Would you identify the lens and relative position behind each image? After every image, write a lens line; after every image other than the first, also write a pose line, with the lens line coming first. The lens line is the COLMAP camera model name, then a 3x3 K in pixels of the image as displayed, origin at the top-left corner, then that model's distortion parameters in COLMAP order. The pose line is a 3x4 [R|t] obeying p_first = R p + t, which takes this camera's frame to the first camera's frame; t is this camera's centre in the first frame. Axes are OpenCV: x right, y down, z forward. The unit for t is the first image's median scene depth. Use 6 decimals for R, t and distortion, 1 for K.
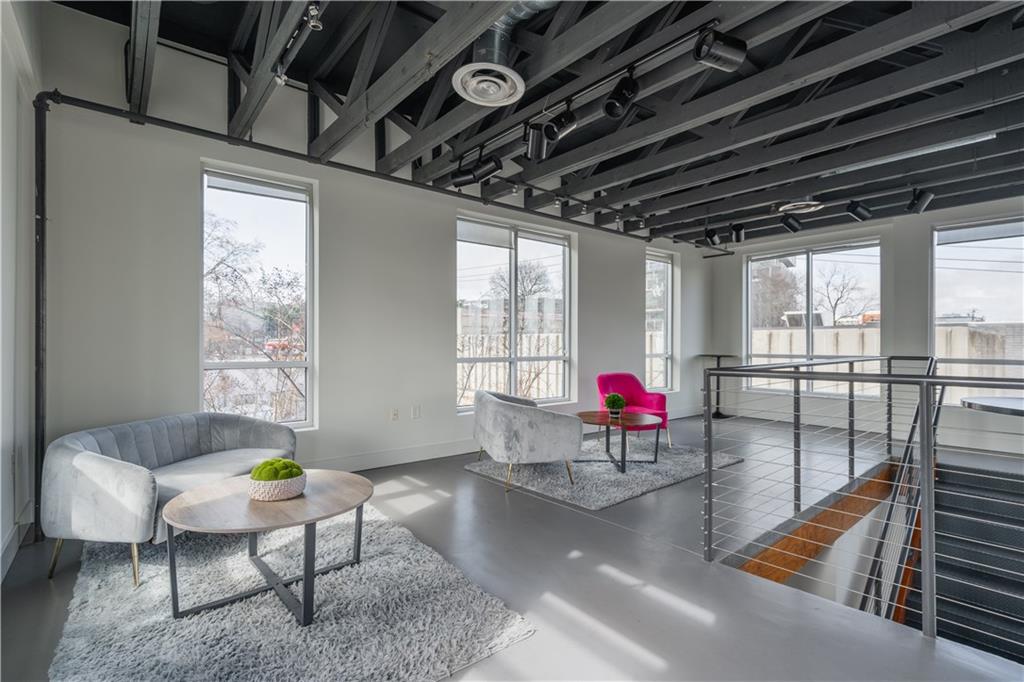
lens RADIAL K [[487.1, 0, 514.1], [0, 487.1, 338.1], [0, 0, 1]] dist [-0.003345, 0.000064]
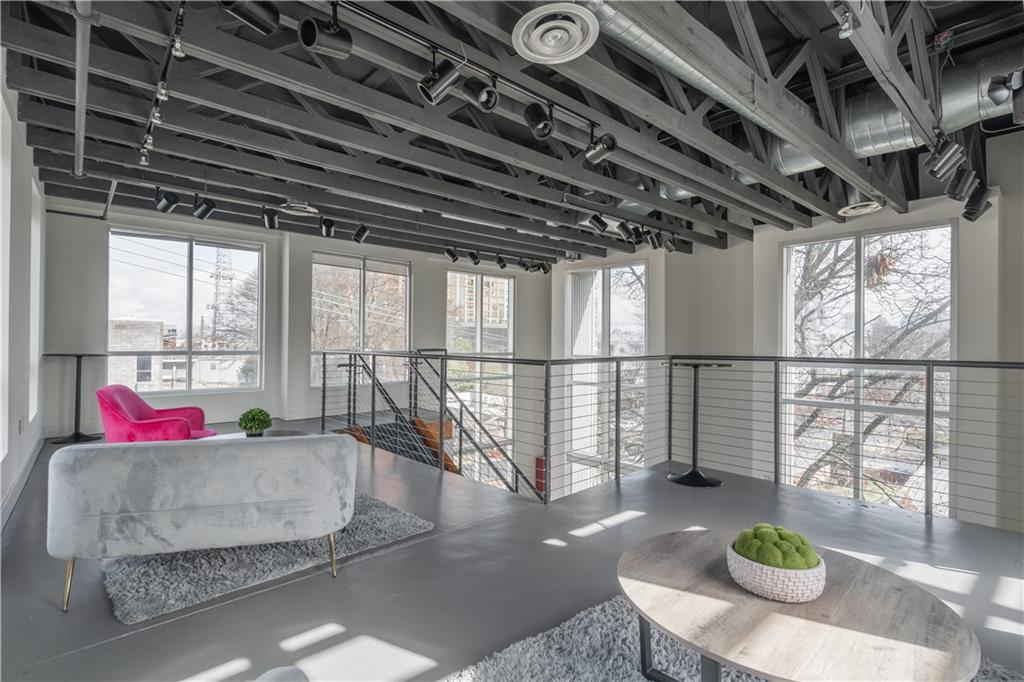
lens RADIAL K [[487.1, 0, 513.2], [0, 487.1, 346.4], [0, 0, 1]] dist [-0.003345, 0.000064]
pose [[-0.030129, -0.007141, 0.999521, -0.605612], [-0.022406, 0.999728, 0.006467, 0.008152], [-0.999295, -0.022200, -0.030280, 0.735952]]
